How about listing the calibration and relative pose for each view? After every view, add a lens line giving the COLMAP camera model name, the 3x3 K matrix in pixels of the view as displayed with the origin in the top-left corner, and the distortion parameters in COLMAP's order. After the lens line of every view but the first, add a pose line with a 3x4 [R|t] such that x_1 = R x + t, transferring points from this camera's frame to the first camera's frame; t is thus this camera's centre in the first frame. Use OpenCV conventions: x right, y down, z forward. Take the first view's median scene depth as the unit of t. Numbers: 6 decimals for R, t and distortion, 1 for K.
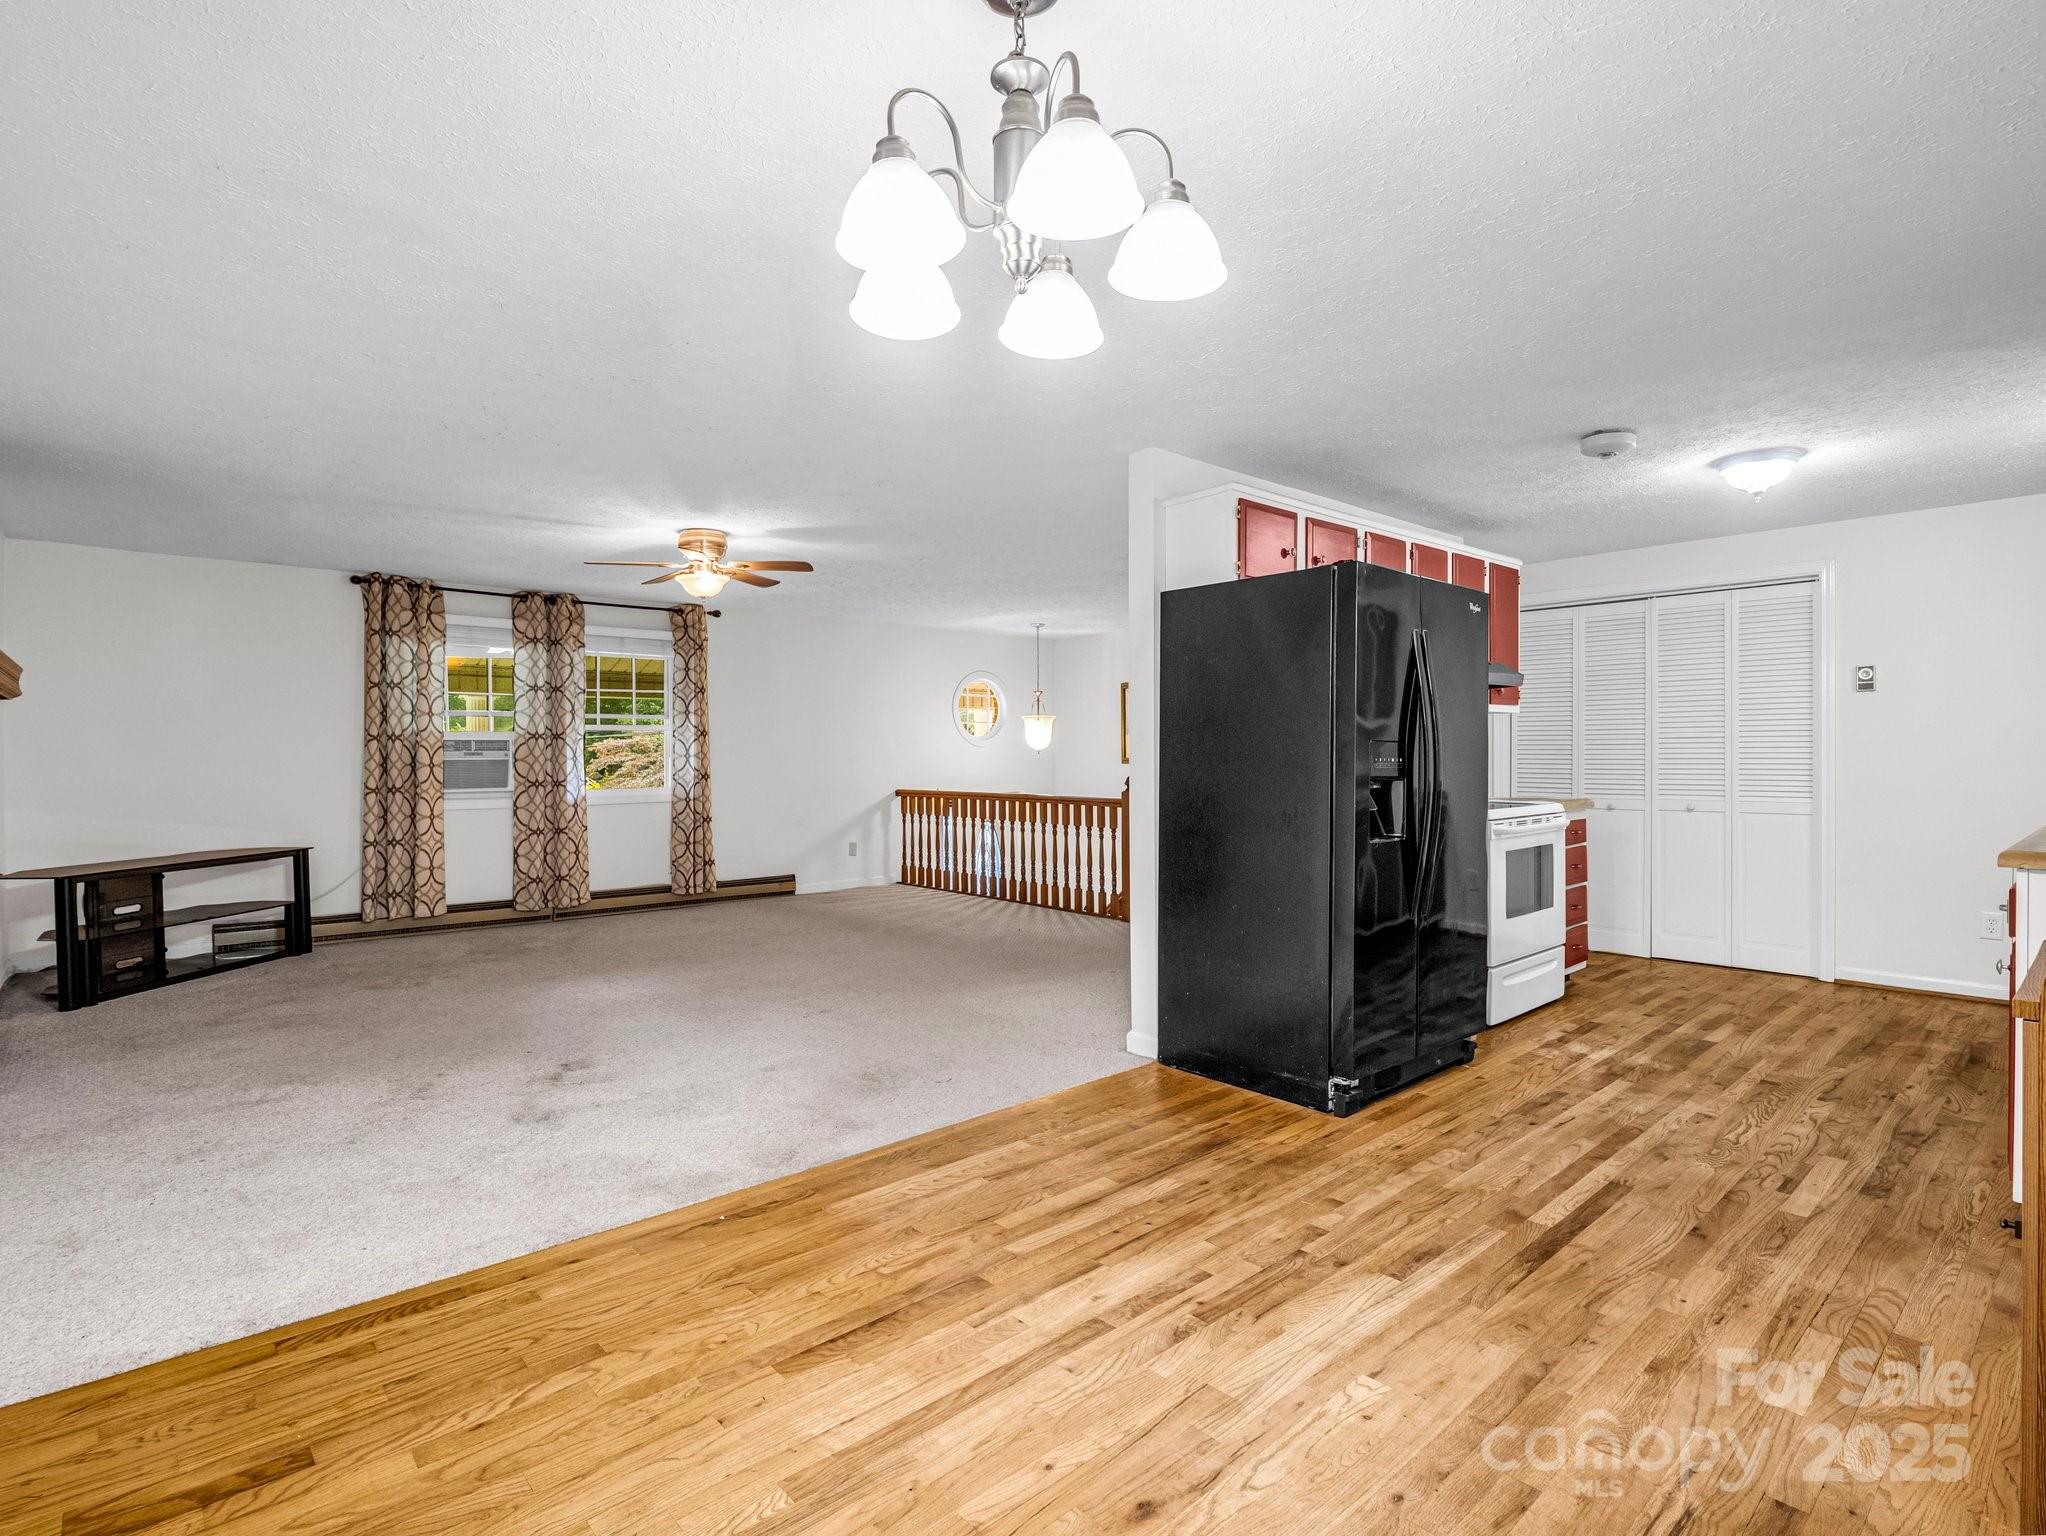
lens RADIAL K [[1009.5, 0, 999.8], [0, 1009.5, 772.6], [0, 0, 1]] dist [-0.011577, -0.000891]
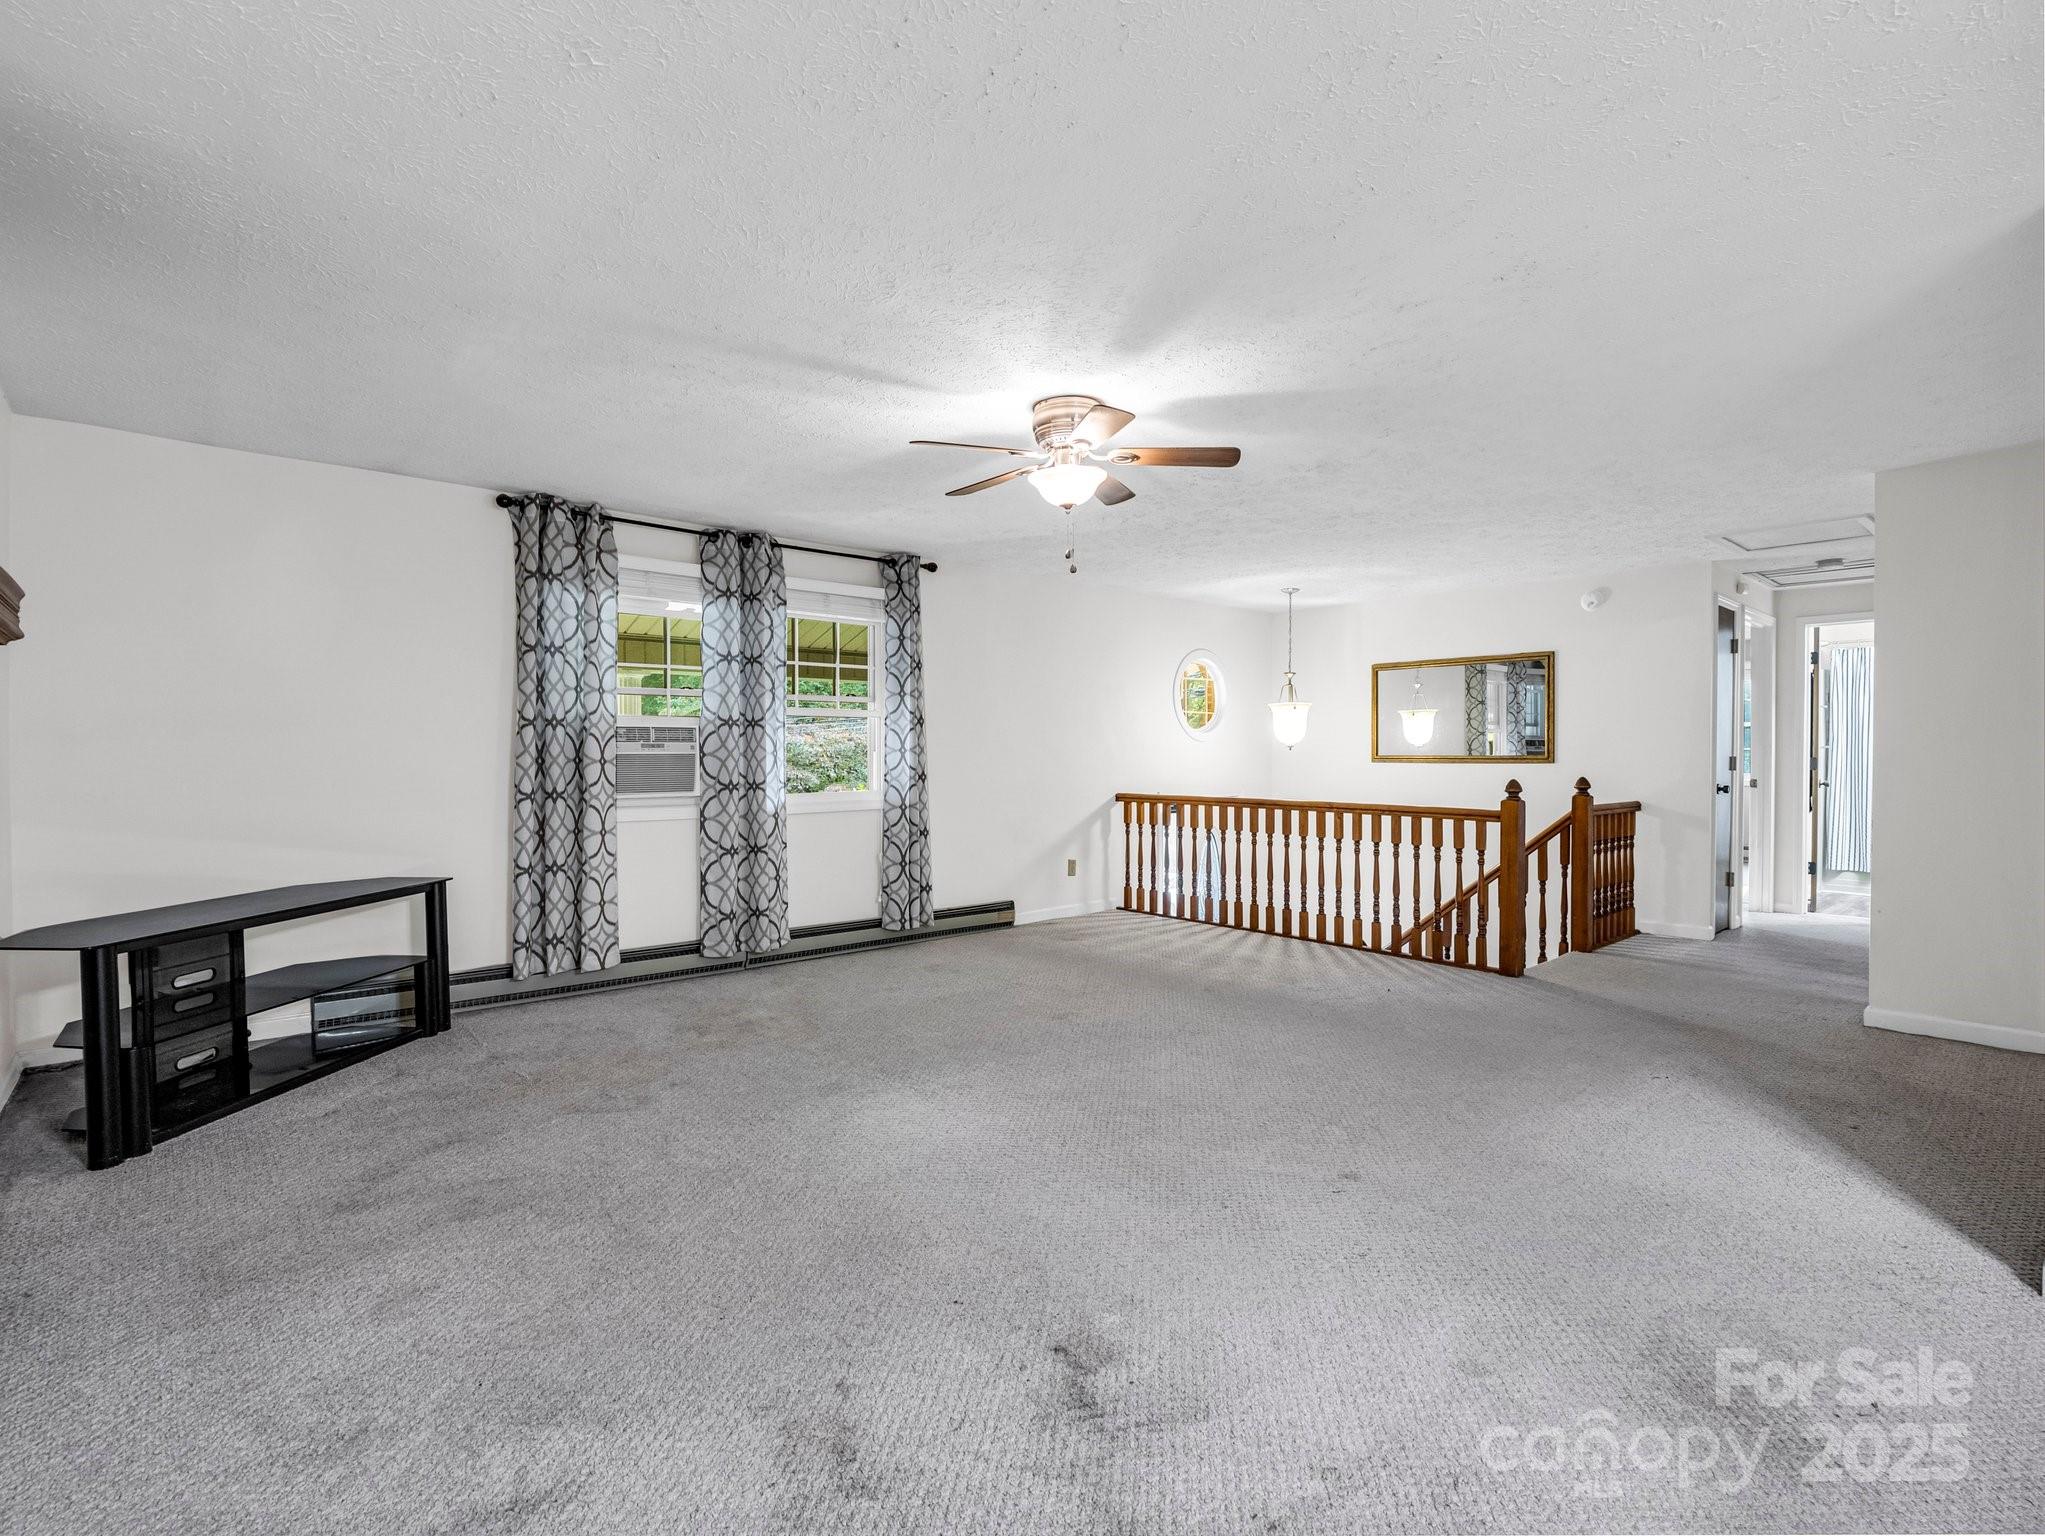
lens RADIAL K [[980.6, 0, 984.3], [0, 980.6, 774.3], [0, 0, 1]] dist [-0.000618, -0.007617]
pose [[0.999800, 0.005937, -0.019107, -0.341680], [-0.005820, 0.999964, 0.006171, -0.004699], [0.019143, -0.006059, 0.999798, 0.369575]]
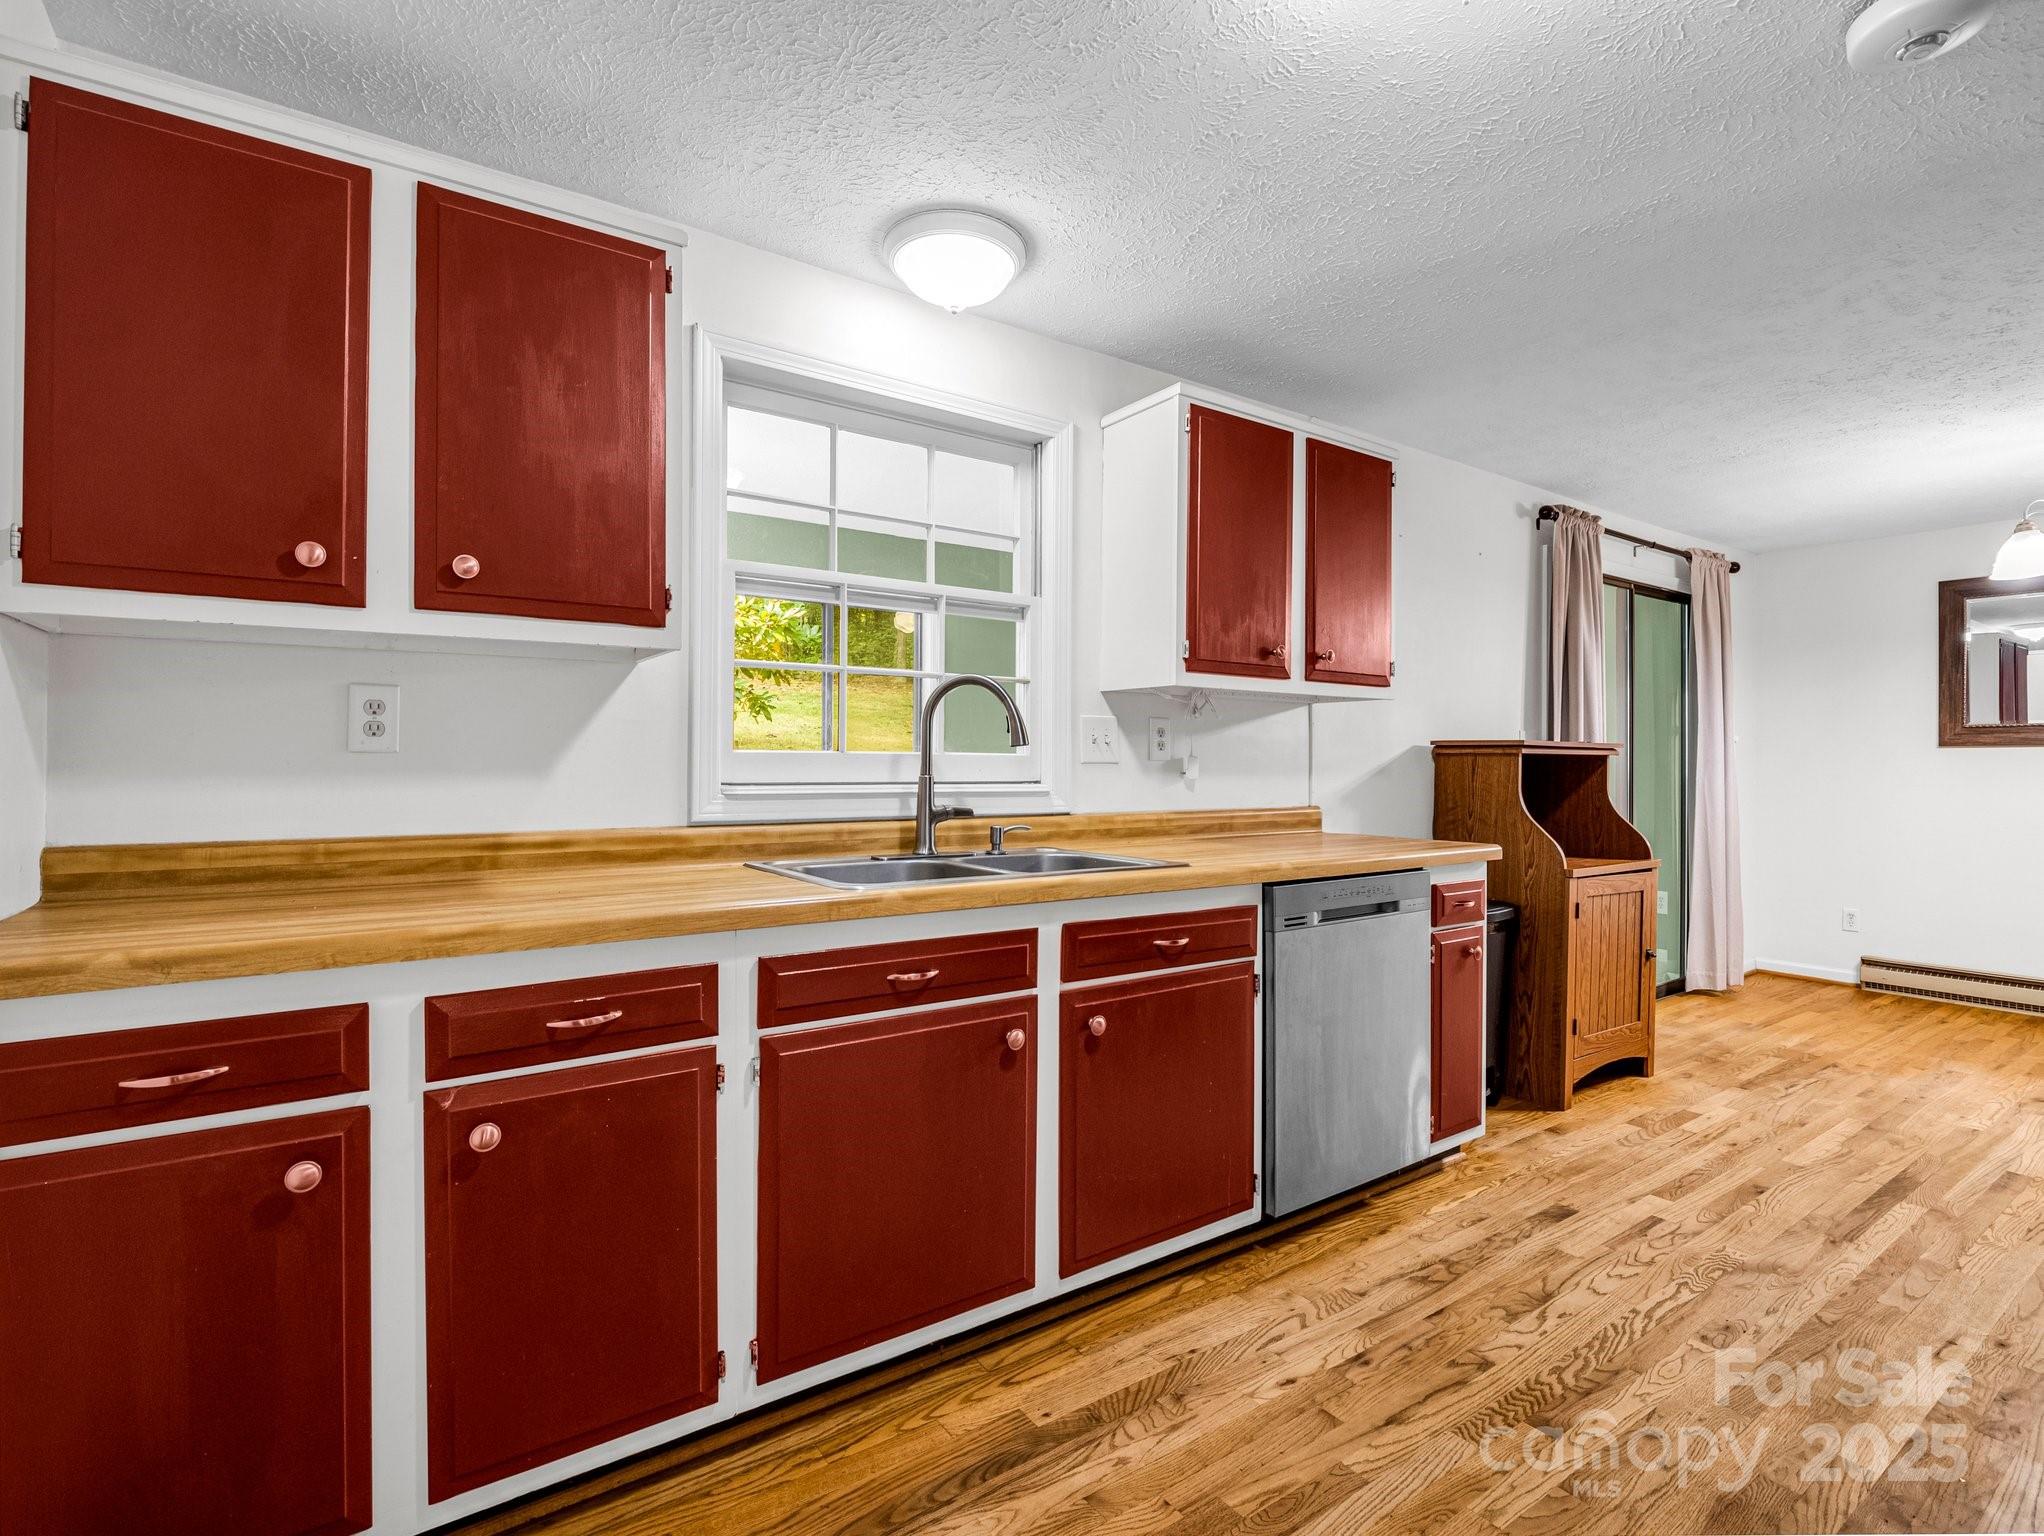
lens RADIAL K [[992.2, 0, 1008.2], [0, 992.2, 760.6], [0, 0, 1]] dist [-0.018079, -0.000832]
pose [[-0.994290, 0.000363, 0.106714, 0.677734], [0.001803, 0.999909, 0.013393, -0.019502], [-0.106699, 0.013509, -0.994200, 1.038741]]
